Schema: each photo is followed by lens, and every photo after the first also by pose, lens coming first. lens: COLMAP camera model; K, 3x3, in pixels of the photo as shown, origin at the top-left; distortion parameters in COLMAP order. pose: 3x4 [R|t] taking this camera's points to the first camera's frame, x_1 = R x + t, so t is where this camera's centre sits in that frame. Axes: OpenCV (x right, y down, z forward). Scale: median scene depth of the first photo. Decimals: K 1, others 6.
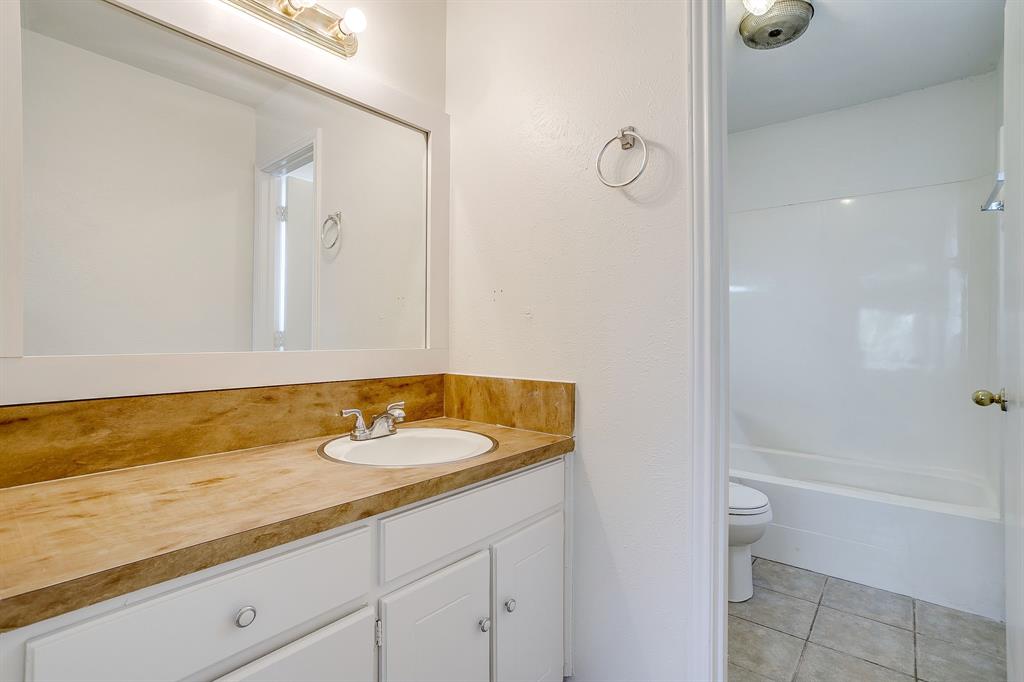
lens RADIAL K [[491.8, 0, 511.2], [0, 491.8, 338.7], [0, 0, 1]] dist [-0.024524, 0.009546]
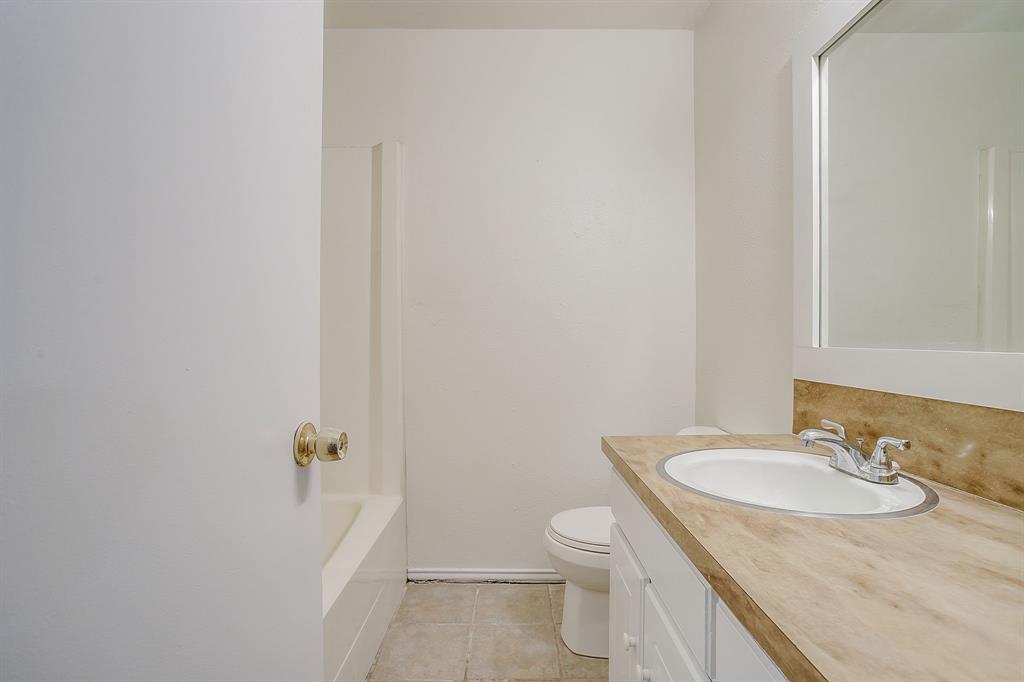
lens RADIAL K [[491.8, 0, 511.1], [0, 491.8, 340.6], [0, 0, 1]] dist [-0.024524, 0.009546]
pose [[-0.777284, 0.002158, -0.629146, 0.477097], [0.000017, 0.999994, 0.003409, 0.010922], [0.629150, 0.002639, -0.777280, 1.363491]]
